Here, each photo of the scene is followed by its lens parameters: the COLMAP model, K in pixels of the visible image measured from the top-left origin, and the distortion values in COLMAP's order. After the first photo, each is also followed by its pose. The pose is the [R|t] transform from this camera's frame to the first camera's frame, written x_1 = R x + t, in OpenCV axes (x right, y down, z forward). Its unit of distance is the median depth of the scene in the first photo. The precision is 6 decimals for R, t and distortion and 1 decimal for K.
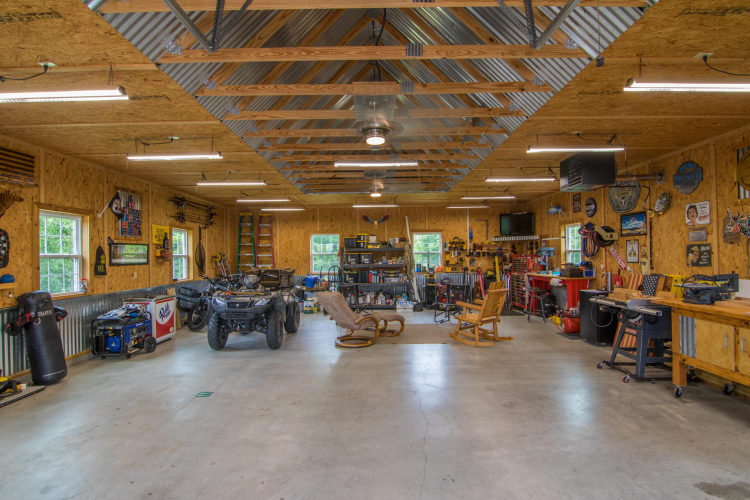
lens RADIAL K [[363.8, 0, 375.3], [0, 363.8, 255.5], [0, 0, 1]] dist [-0.020405, -0.000478]
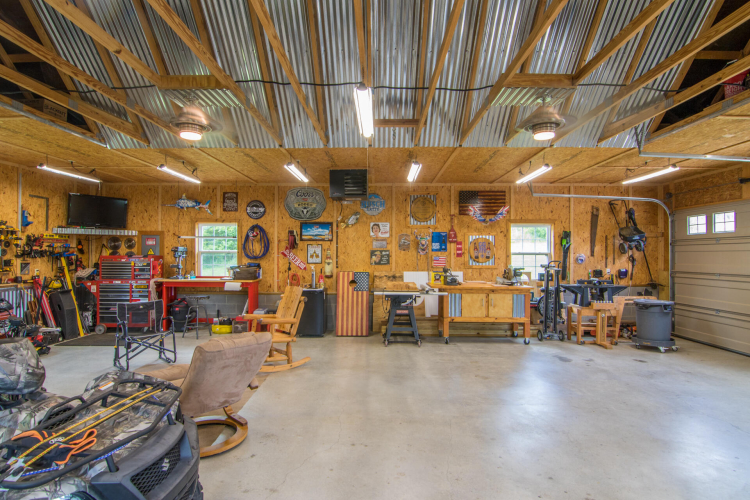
lens RADIAL K [[363.8, 0, 375.3], [0, 363.8, 255.5], [0, 0, 1]] dist [-0.020405, -0.000478]
pose [[0.024464, 0.009061, 0.999660, -0.499288], [-0.004080, 0.999952, -0.008964, 0.004127], [-0.999692, -0.003859, 0.024500, 0.771845]]
